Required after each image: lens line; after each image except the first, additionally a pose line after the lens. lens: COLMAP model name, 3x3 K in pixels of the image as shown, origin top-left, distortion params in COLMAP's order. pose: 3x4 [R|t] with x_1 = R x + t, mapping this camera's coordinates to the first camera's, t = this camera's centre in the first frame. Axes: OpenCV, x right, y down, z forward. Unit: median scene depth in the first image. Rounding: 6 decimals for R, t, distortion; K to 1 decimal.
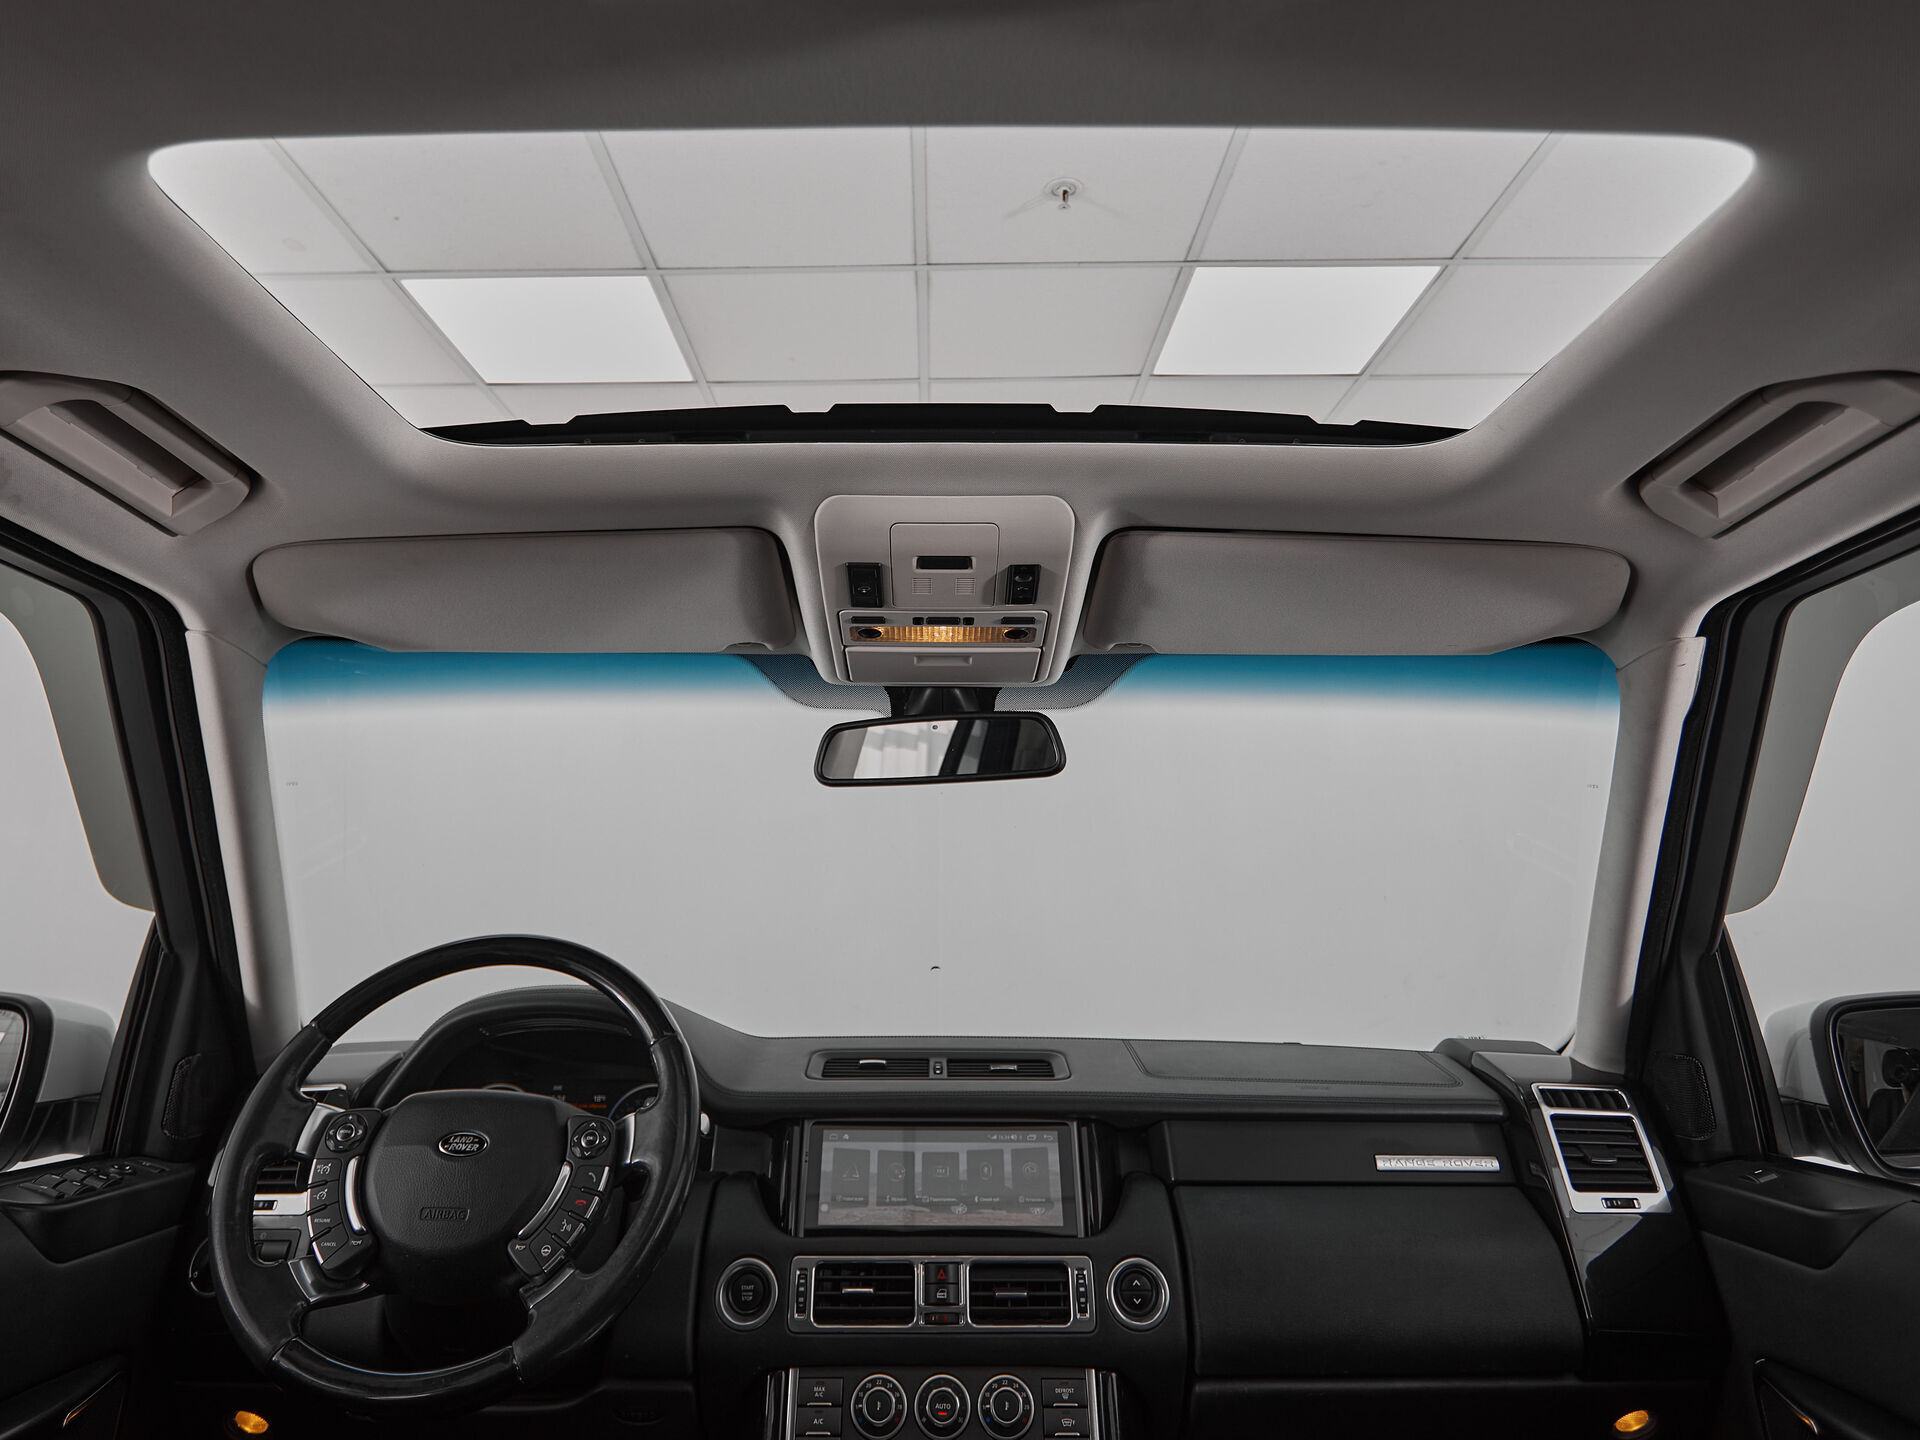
lens RADIAL K [[1223.2, 0, 931.4], [0, 1223.2, 594.1], [0, 0, 1]] dist [0.000505, -0.003199]
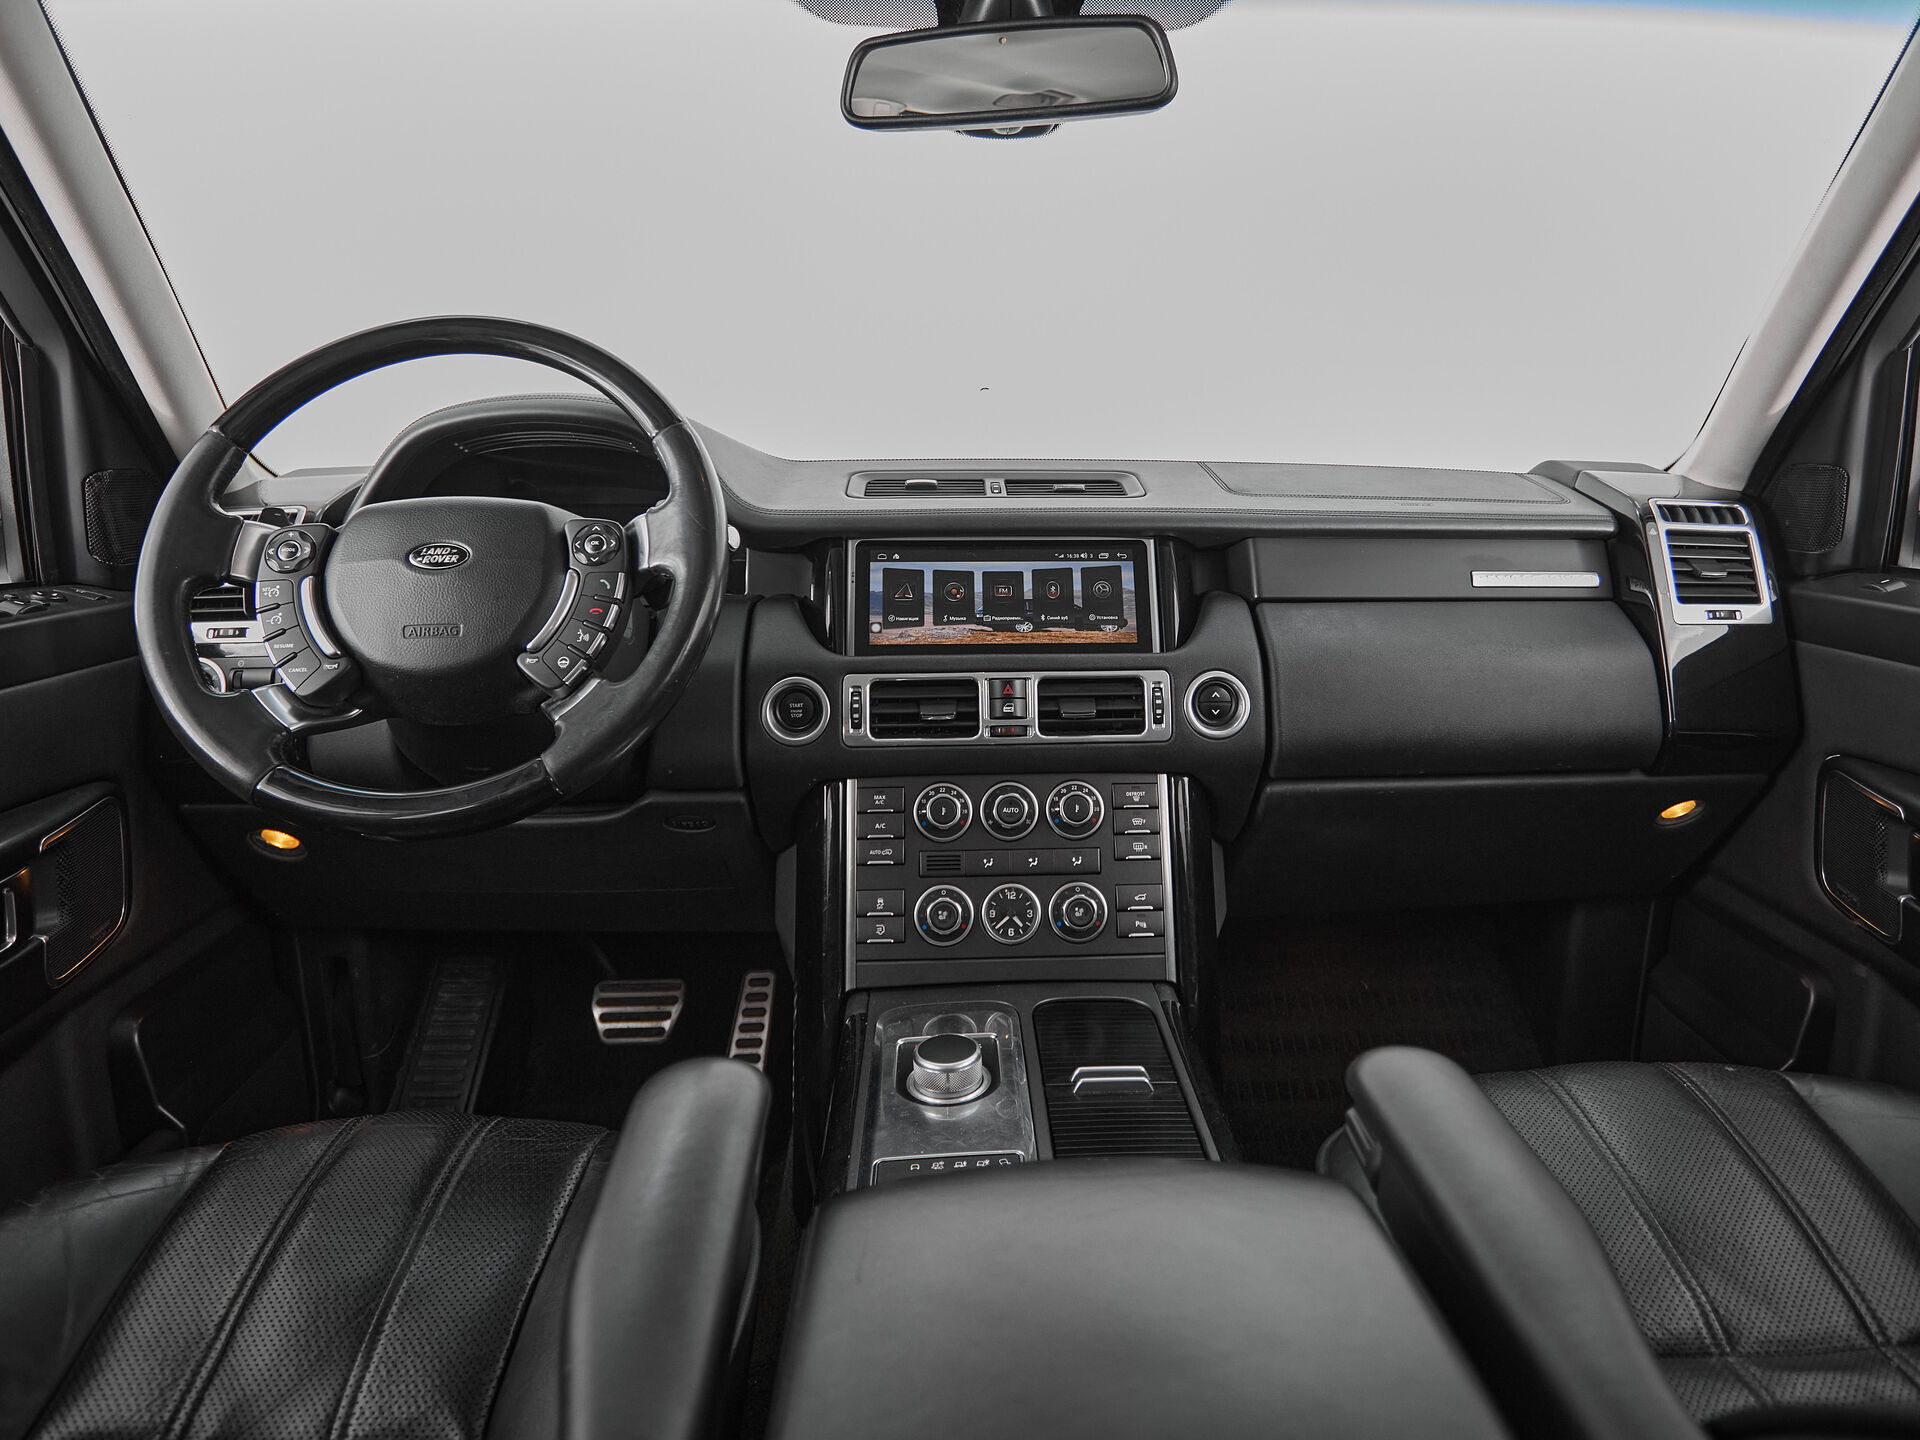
lens RADIAL K [[1192.6, 0, 1013.7], [0, 1192.6, 642.6], [0, 0, 1]] dist [-0.003032, -0.001629]
pose [[0.998327, -0.011864, 0.056585, -0.037357], [-0.013991, 0.900061, 0.435539, 0.132152], [-0.056097, -0.435602, 0.898390, 0.206827]]
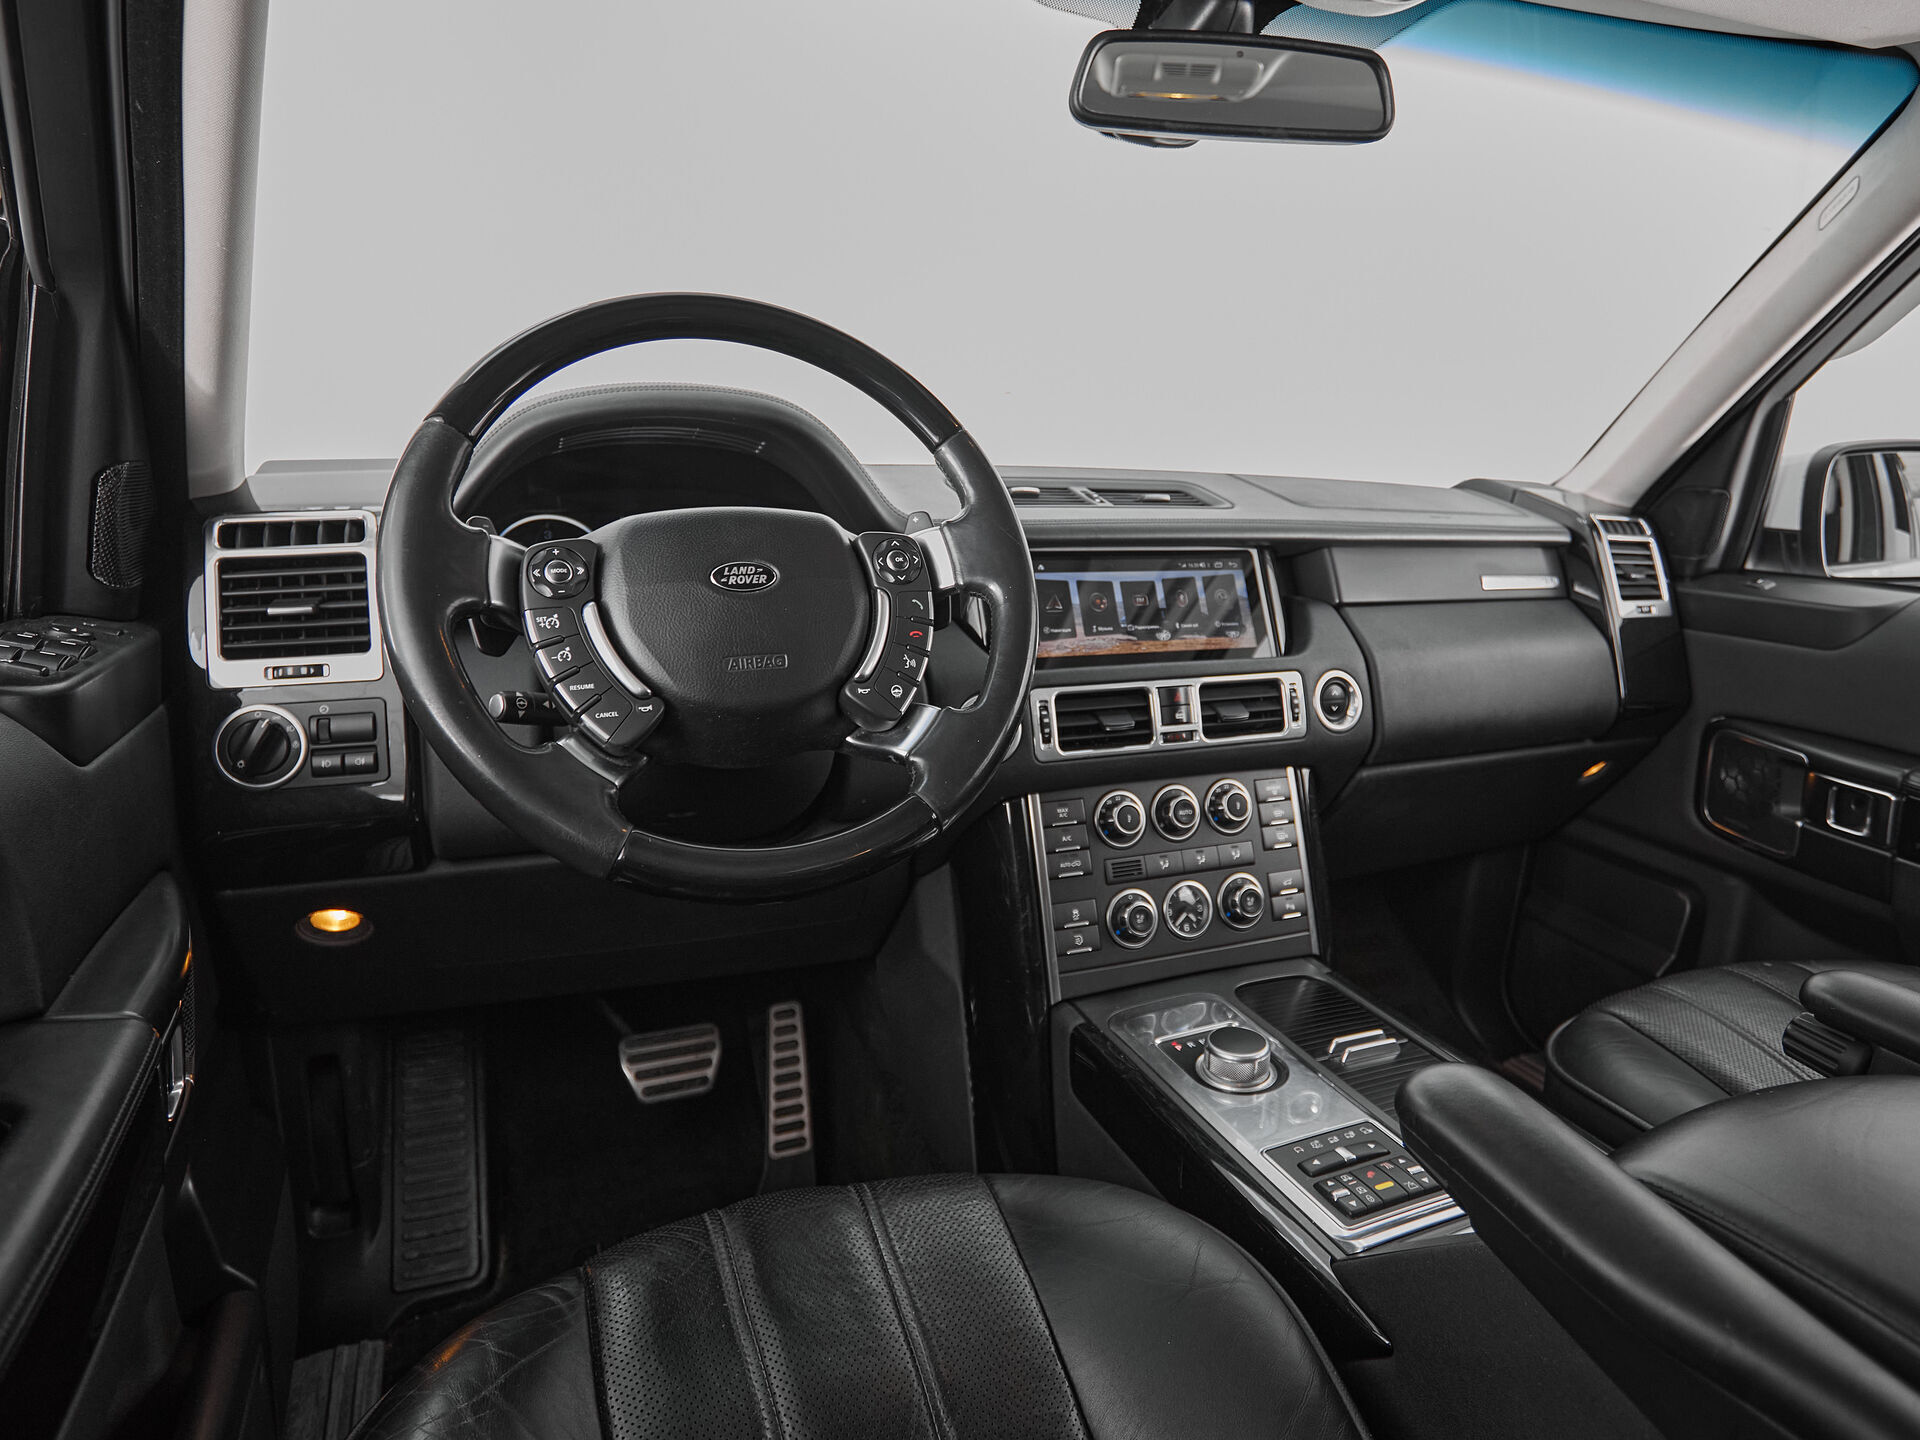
lens RADIAL K [[1178.7, 0, 1018.0], [0, 1178.7, 712.9], [0, 0, 1]] dist [-0.008627, -0.002144]
pose [[0.910675, -0.066531, 0.407731, -0.475022], [-0.144360, 0.873483, 0.464959, 0.157052], [-0.387080, -0.482287, 0.785855, 0.318120]]
